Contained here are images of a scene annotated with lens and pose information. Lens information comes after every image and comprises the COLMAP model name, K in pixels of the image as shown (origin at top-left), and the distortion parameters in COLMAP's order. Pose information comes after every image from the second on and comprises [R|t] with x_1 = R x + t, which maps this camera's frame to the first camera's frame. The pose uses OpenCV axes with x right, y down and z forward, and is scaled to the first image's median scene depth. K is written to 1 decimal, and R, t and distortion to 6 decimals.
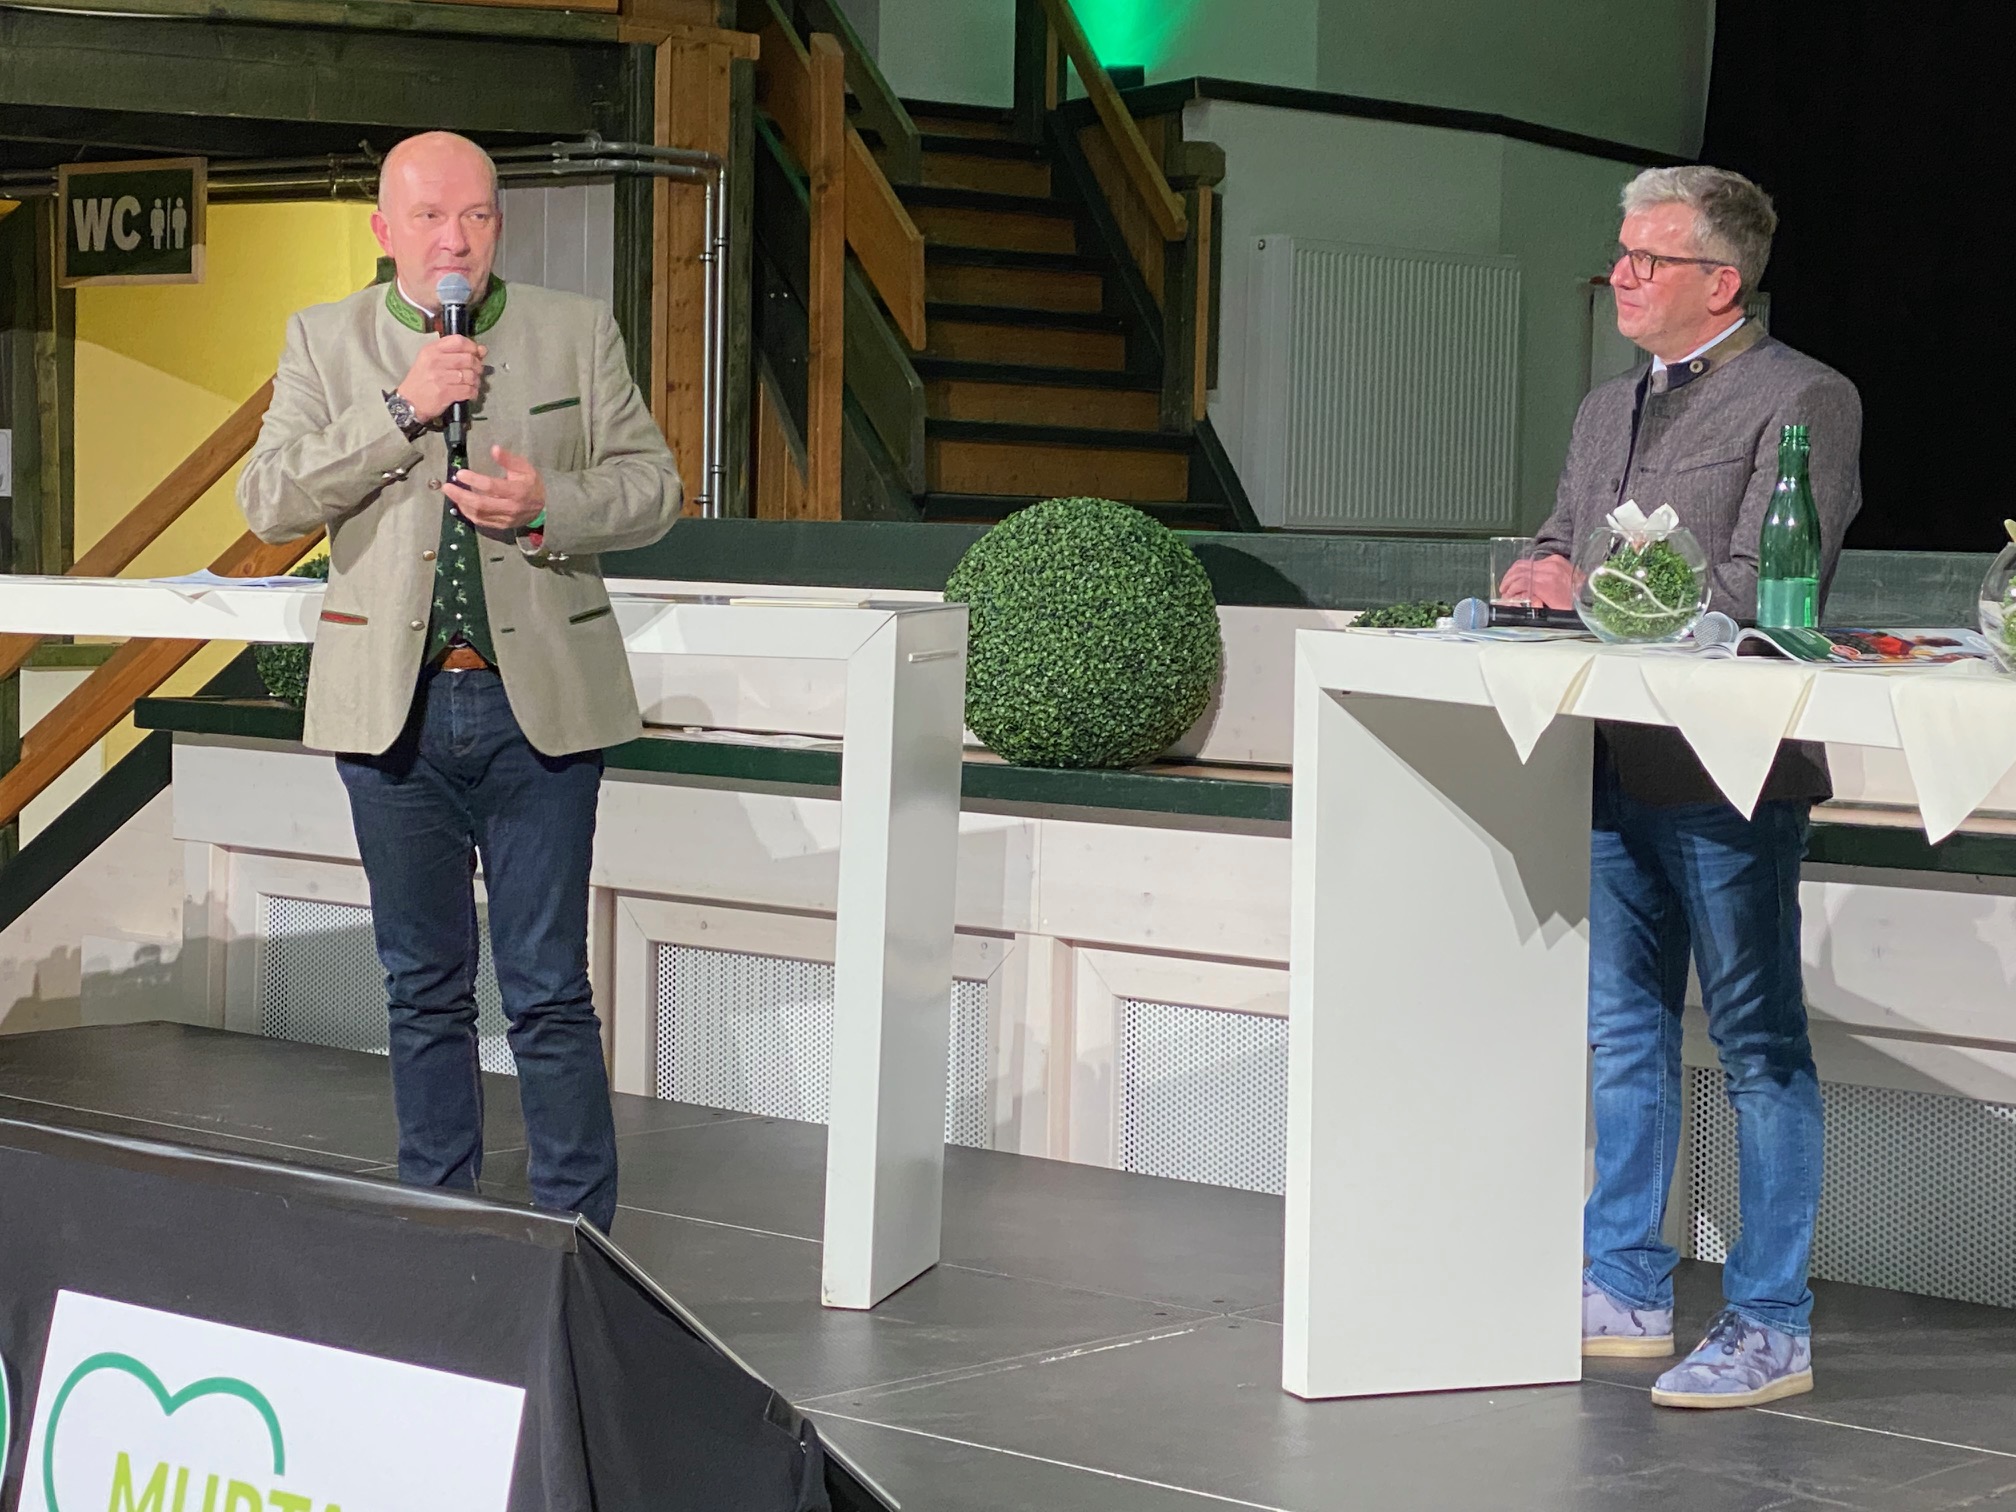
lens RADIAL K [[3995.3, 0, 1008.0], [0, 3995.3, 756.0], [0, 0, 1]] dist [0.029278, 0.280436]
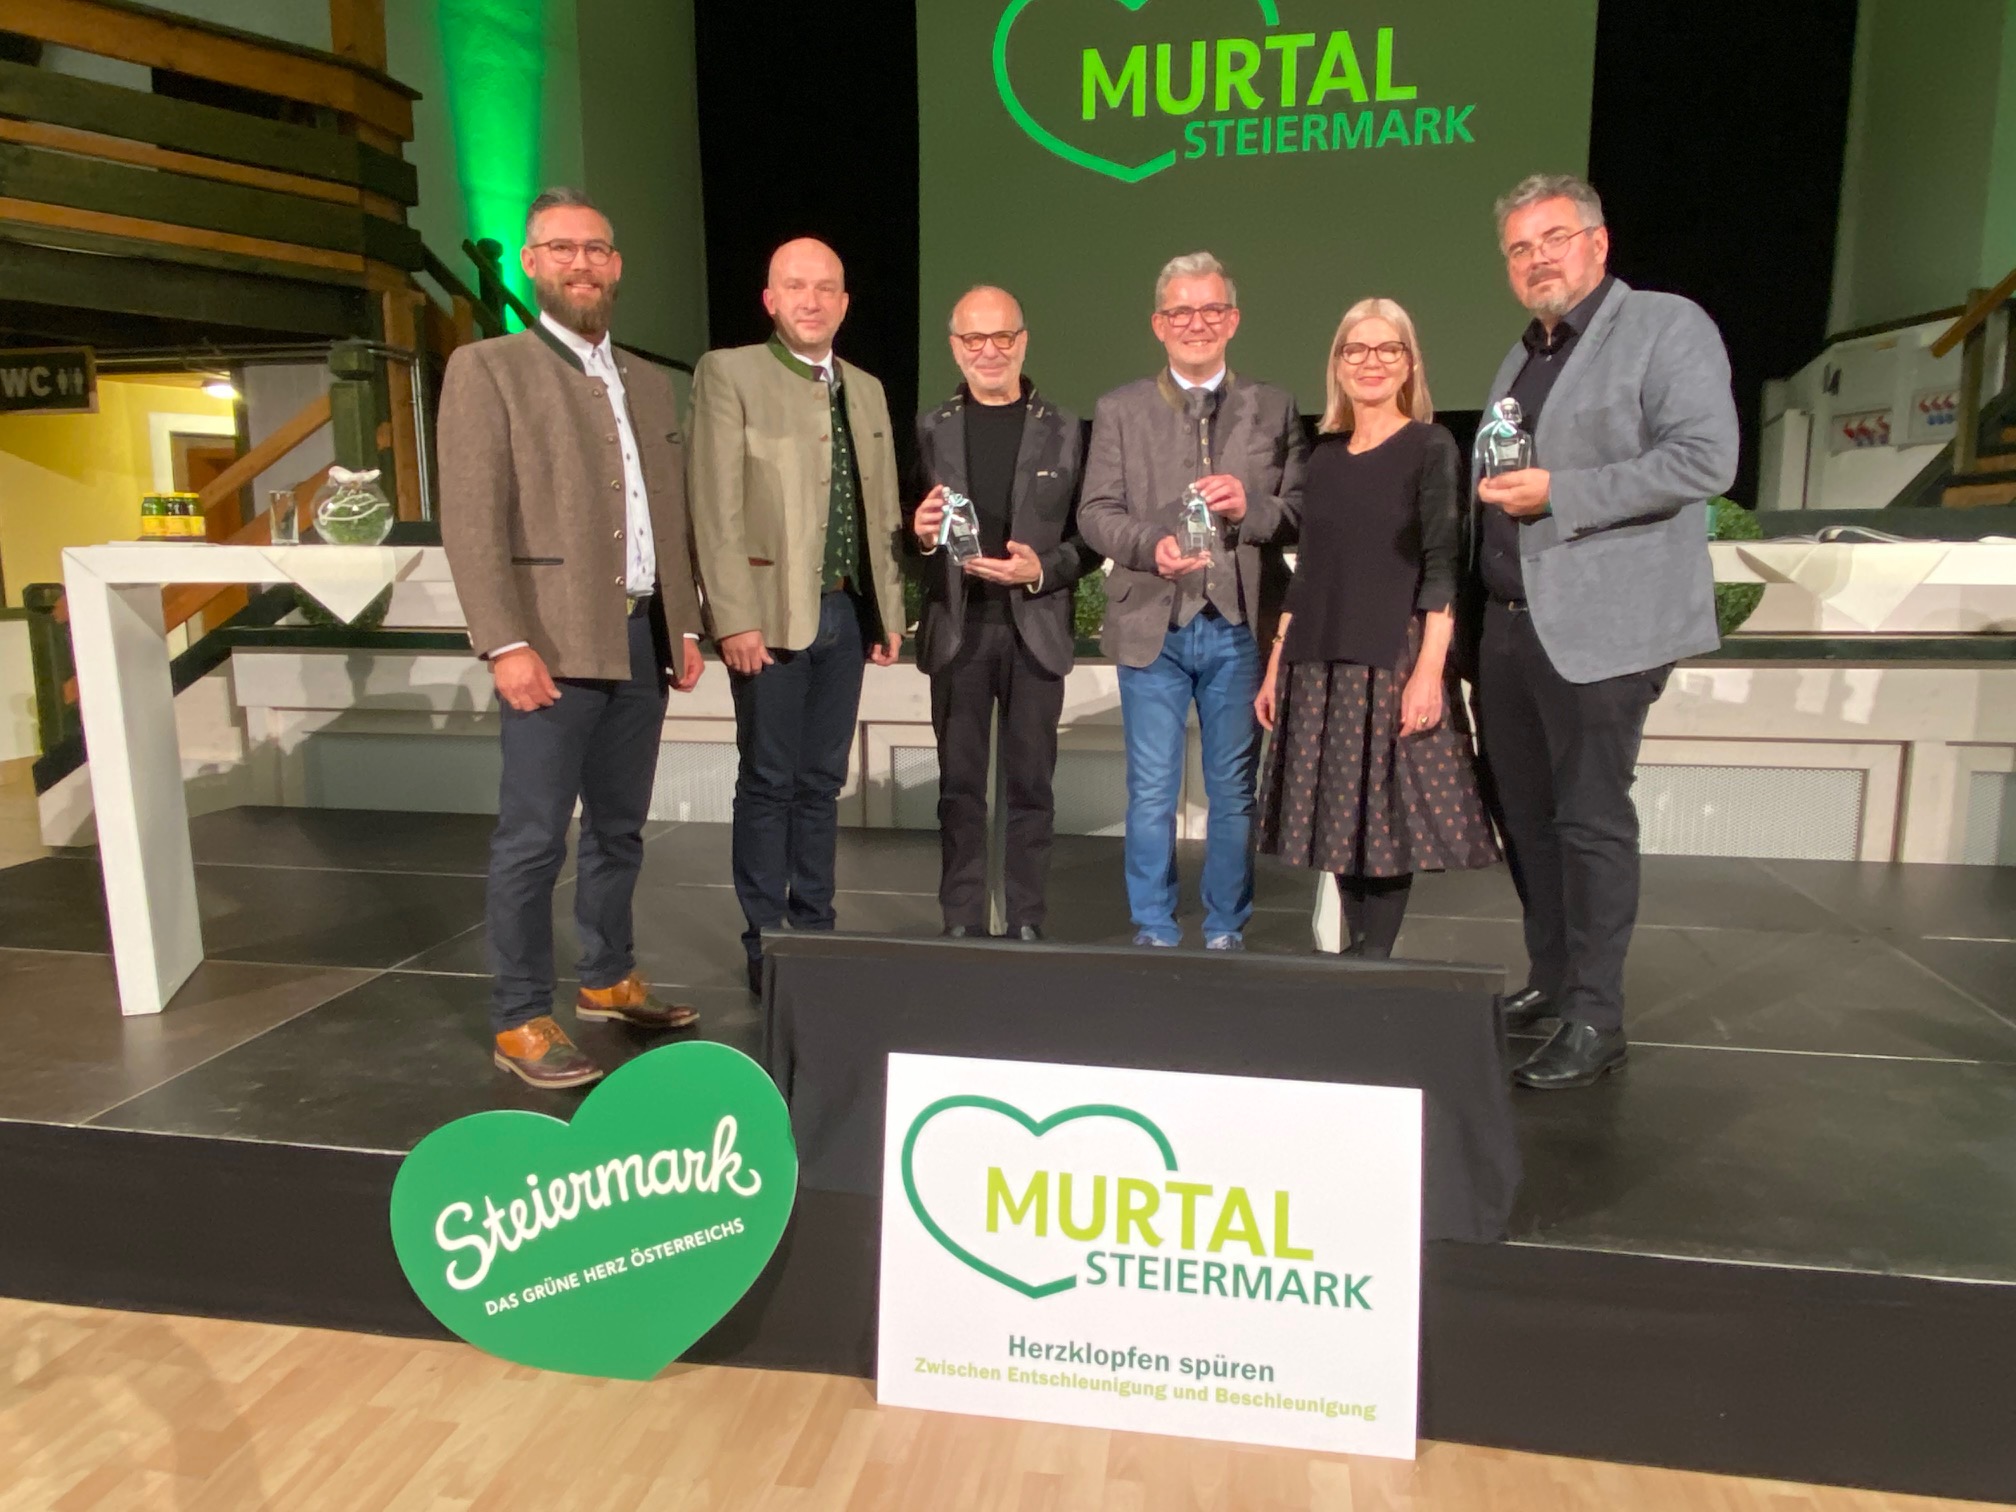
lens RADIAL K [[1368.7, 0, 1008.0], [0, 1368.7, 756.0], [0, 0, 1]] dist [0.056799, -0.046651]
pose [[0.881843, -0.099422, 0.460943, -0.154541], [0.054274, 0.992424, 0.110224, -0.005996], [-0.468409, -0.072183, 0.880558, 0.220632]]
